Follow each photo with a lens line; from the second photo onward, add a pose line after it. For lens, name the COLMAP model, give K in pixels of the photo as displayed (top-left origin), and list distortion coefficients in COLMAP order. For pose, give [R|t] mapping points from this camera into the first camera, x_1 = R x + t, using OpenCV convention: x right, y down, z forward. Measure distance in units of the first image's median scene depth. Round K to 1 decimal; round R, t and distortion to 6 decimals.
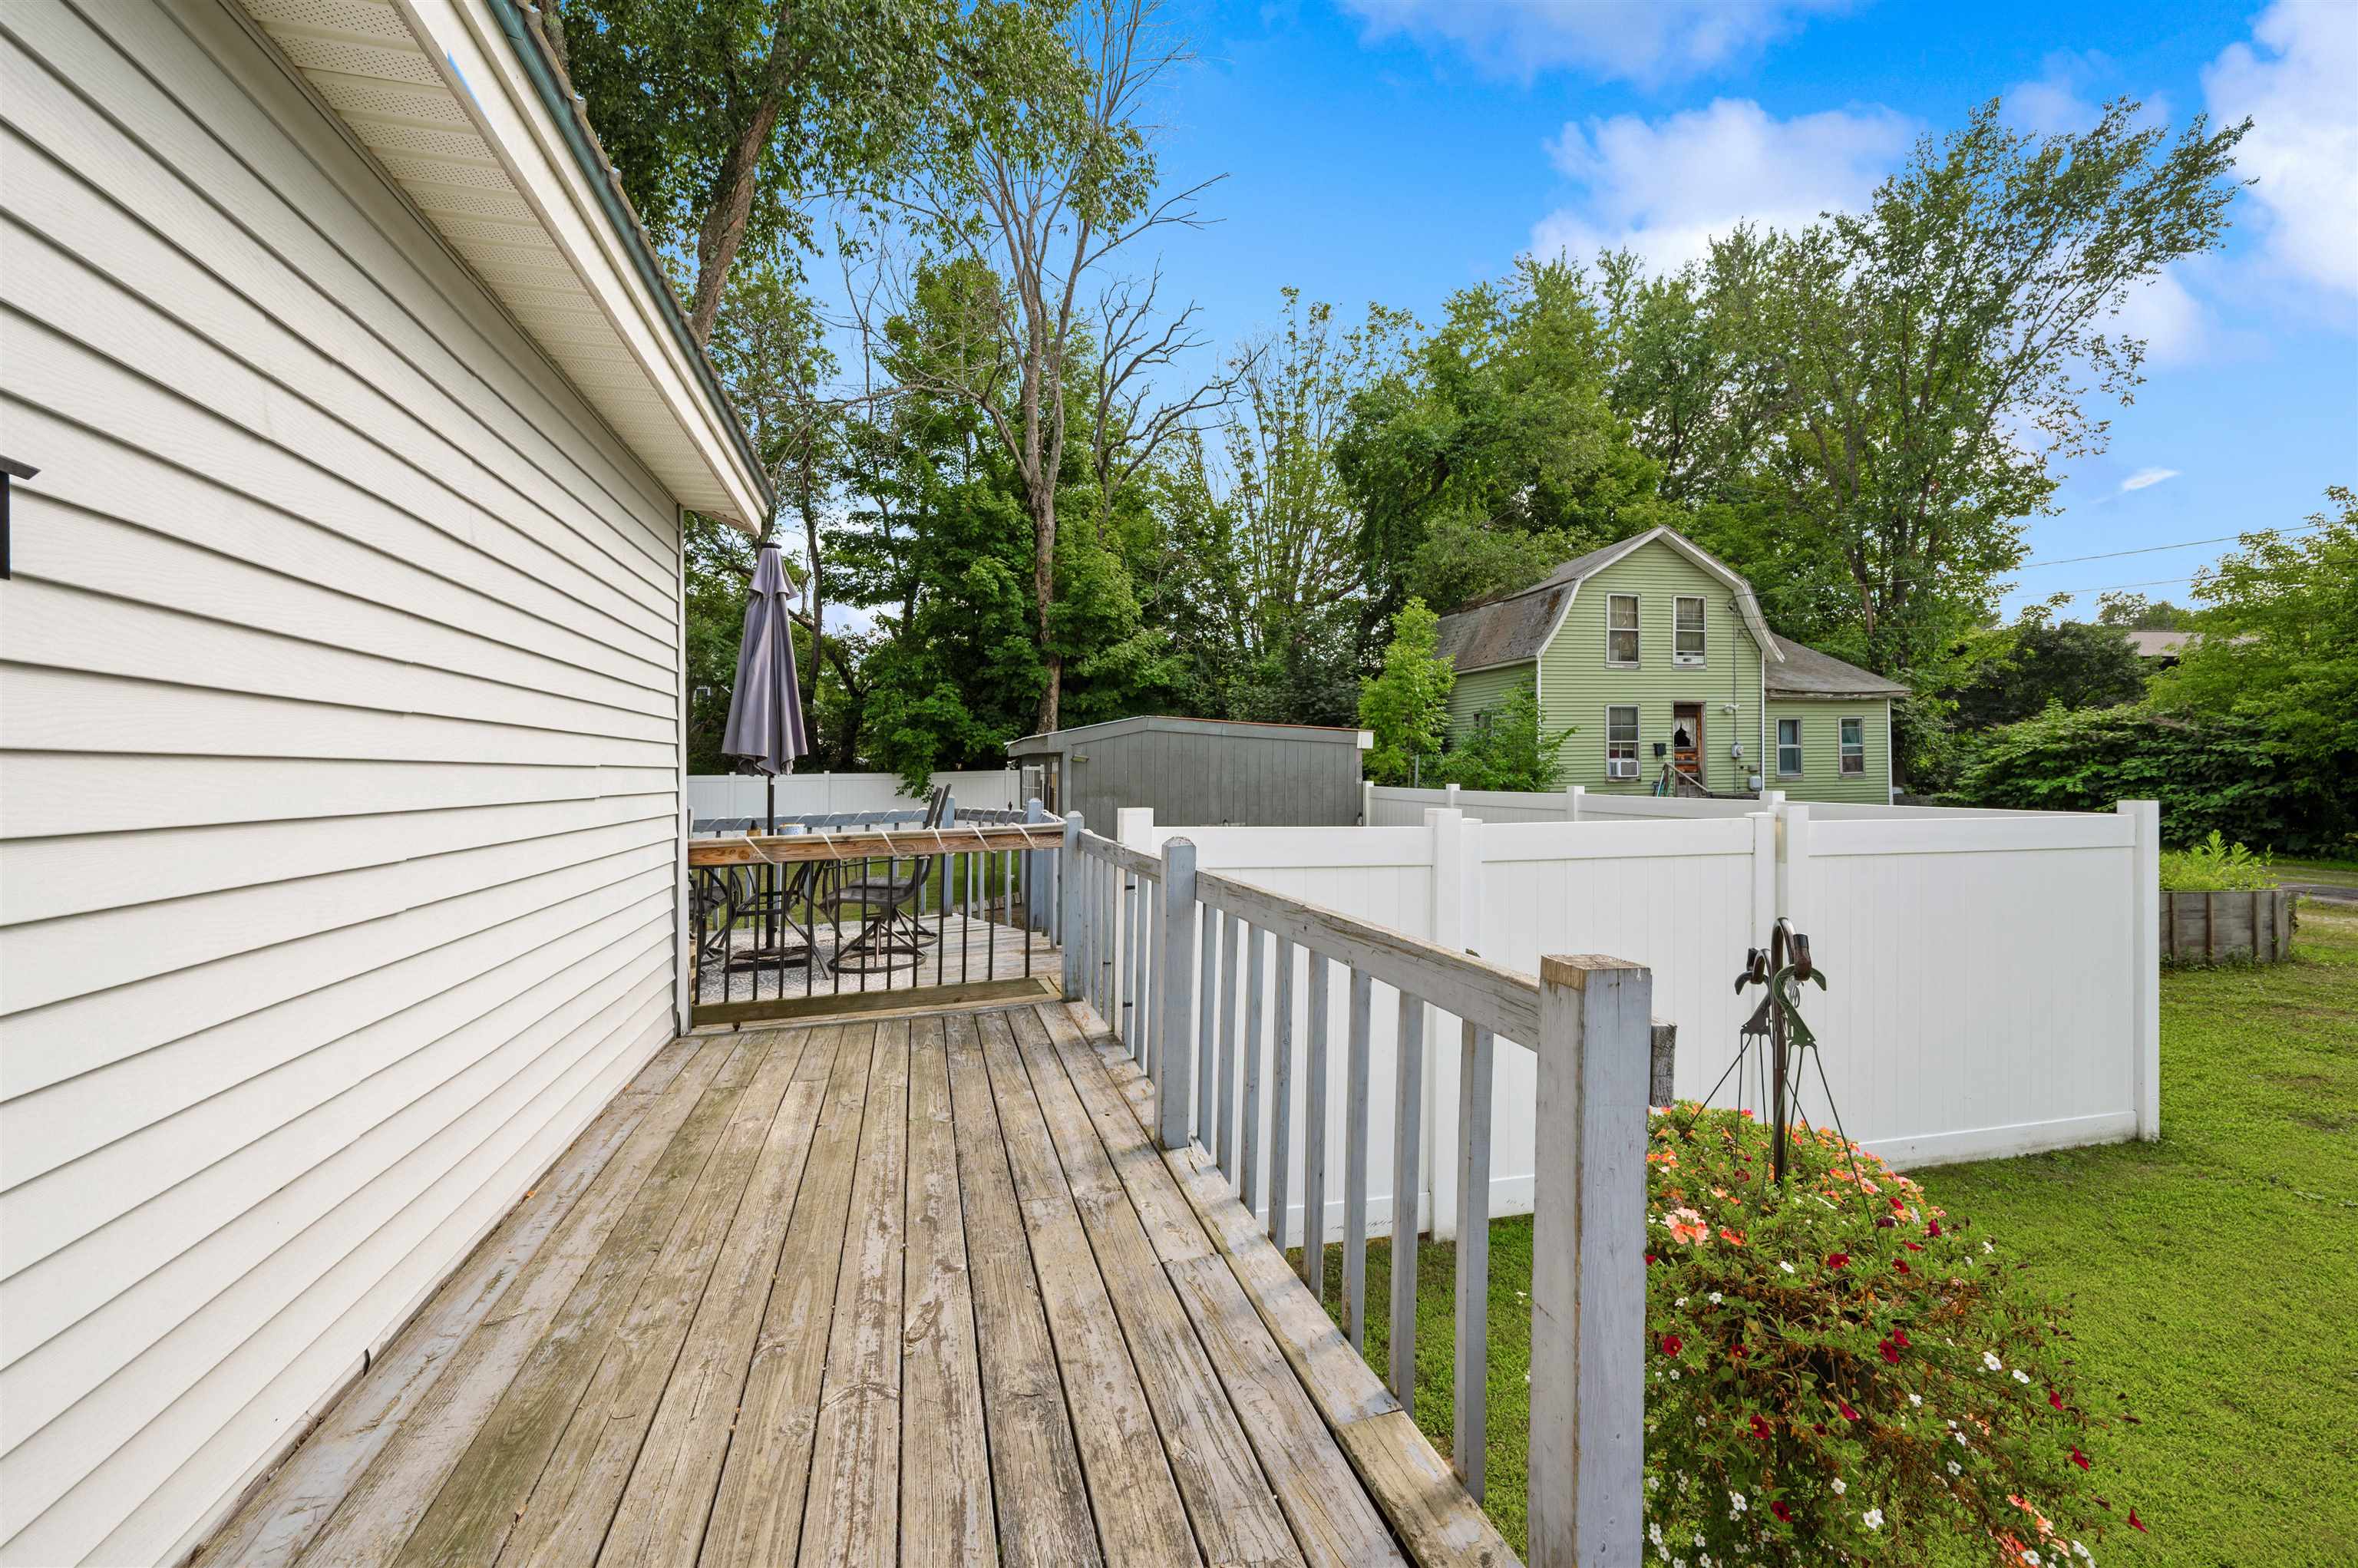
lens RADIAL K [[960.3, 0, 1174.7], [0, 960.3, 759.0], [0, 0, 1]] dist [0.000014, 0.000368]
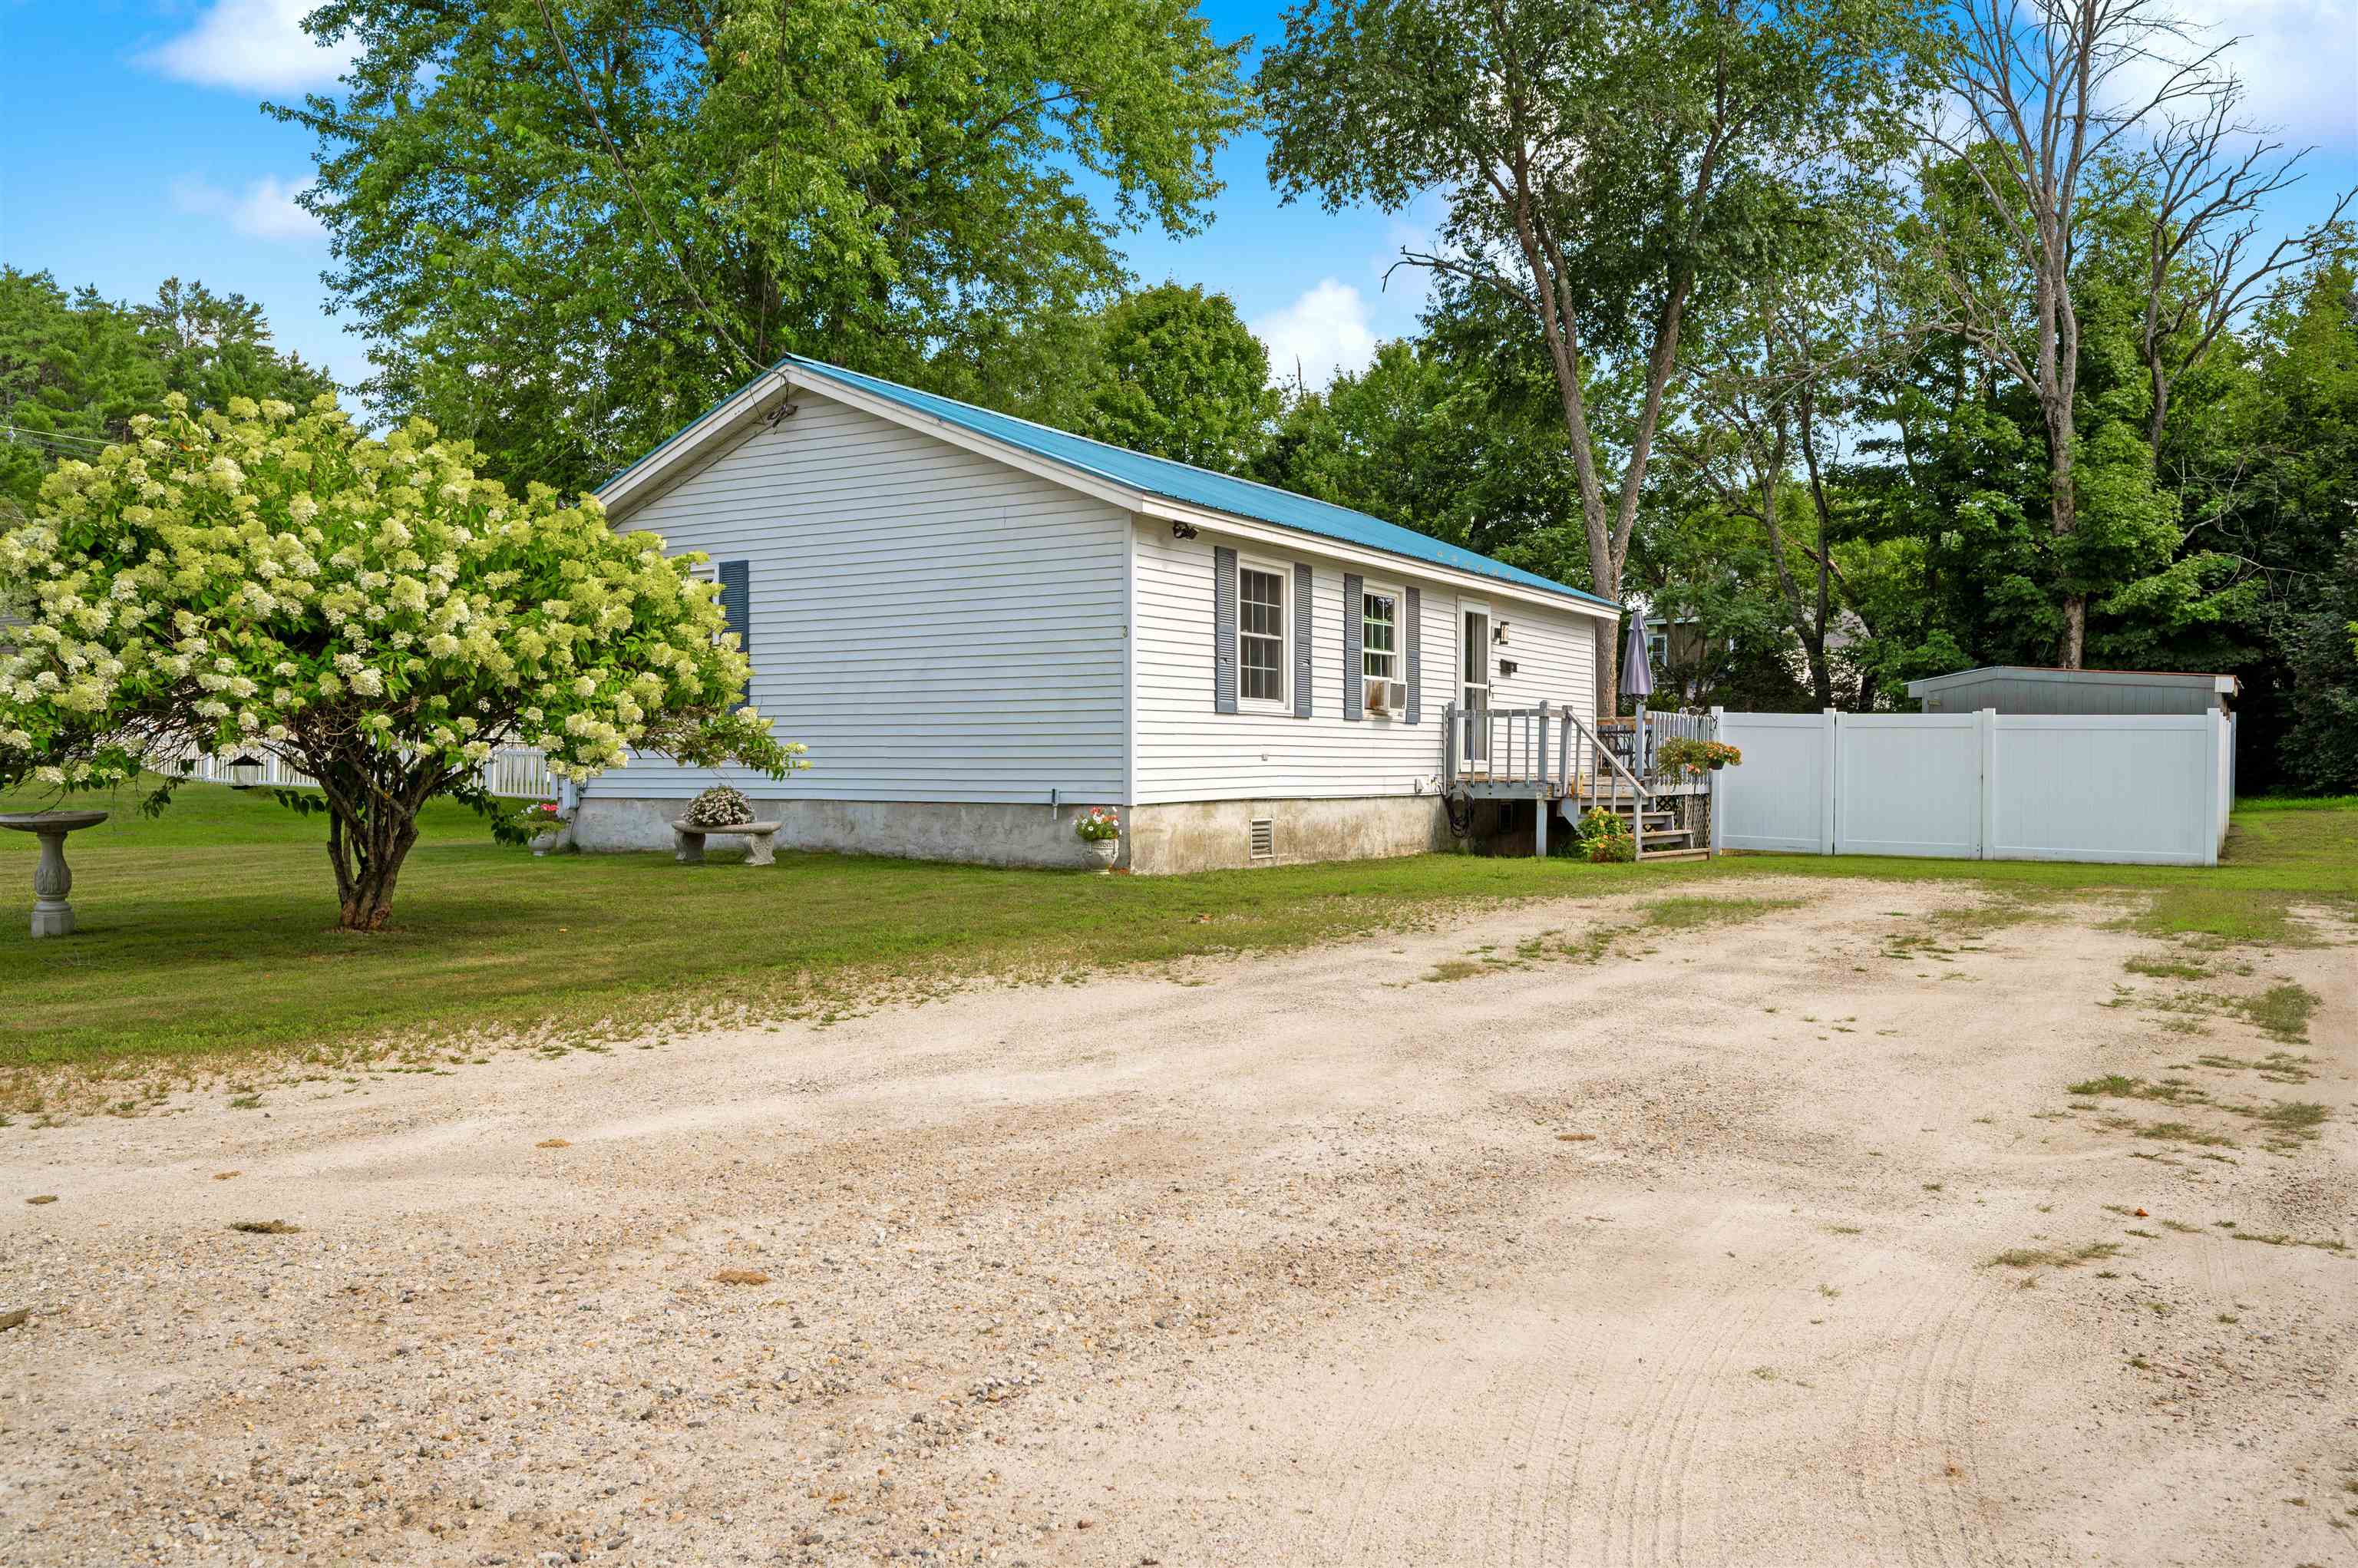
lens RADIAL K [[1816.0, 0, 1189.4], [0, 1816.0, 775.8], [0, 0, 1]] dist [-0.003966, 0.001152]
pose [[0.705112, 0.020706, -0.708794, 0.476851], [-0.006093, 0.999714, 0.023143, 0.024351], [0.709070, -0.012000, 0.705036, -0.719496]]
